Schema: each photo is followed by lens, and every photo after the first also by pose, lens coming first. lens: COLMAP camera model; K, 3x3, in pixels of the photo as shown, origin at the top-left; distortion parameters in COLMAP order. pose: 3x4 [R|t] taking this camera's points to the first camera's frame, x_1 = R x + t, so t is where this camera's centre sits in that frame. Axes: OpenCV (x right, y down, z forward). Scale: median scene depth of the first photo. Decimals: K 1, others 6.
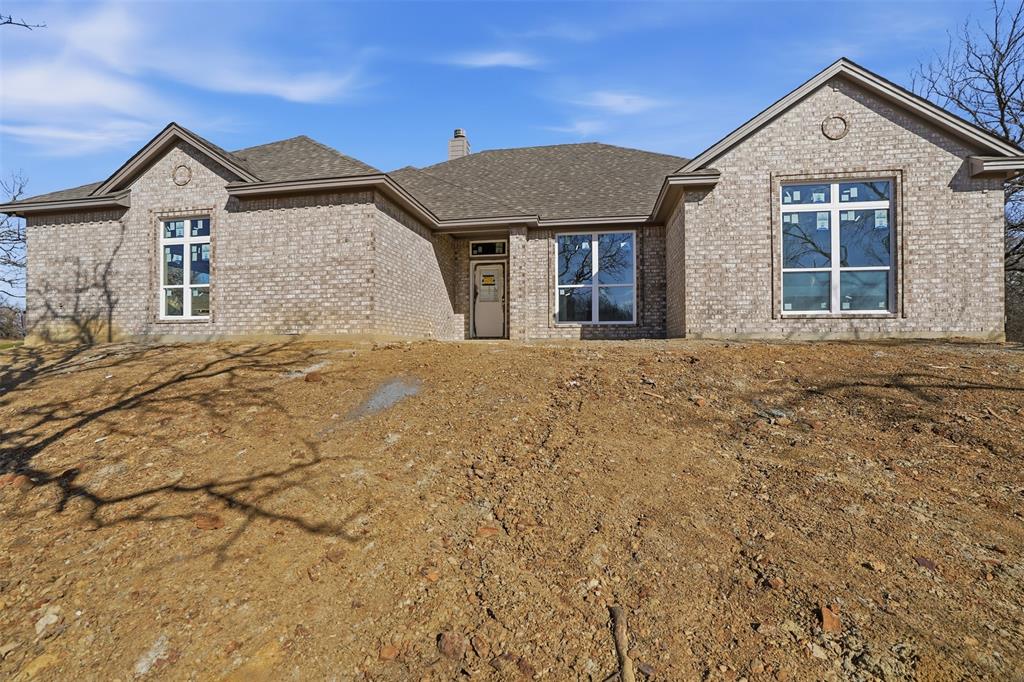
lens RADIAL K [[486.0, 0, 515.1], [0, 486.0, 341.1], [0, 0, 1]] dist [-0.033717, 0.011505]
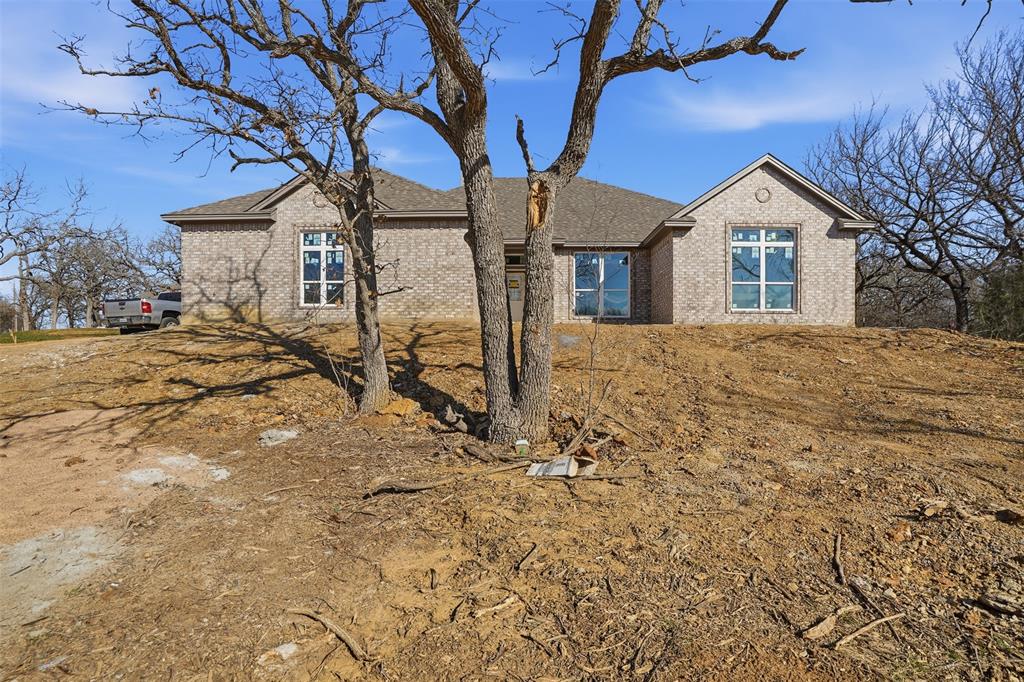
lens RADIAL K [[486.0, 0, 516.5], [0, 486.0, 346.5], [0, 0, 1]] dist [-0.033717, 0.011505]
pose [[0.989689, 0.009785, 0.142897, -0.347808], [-0.009428, 0.999951, -0.003171, 0.069916], [-0.142921, 0.001791, 0.989732, -0.443340]]
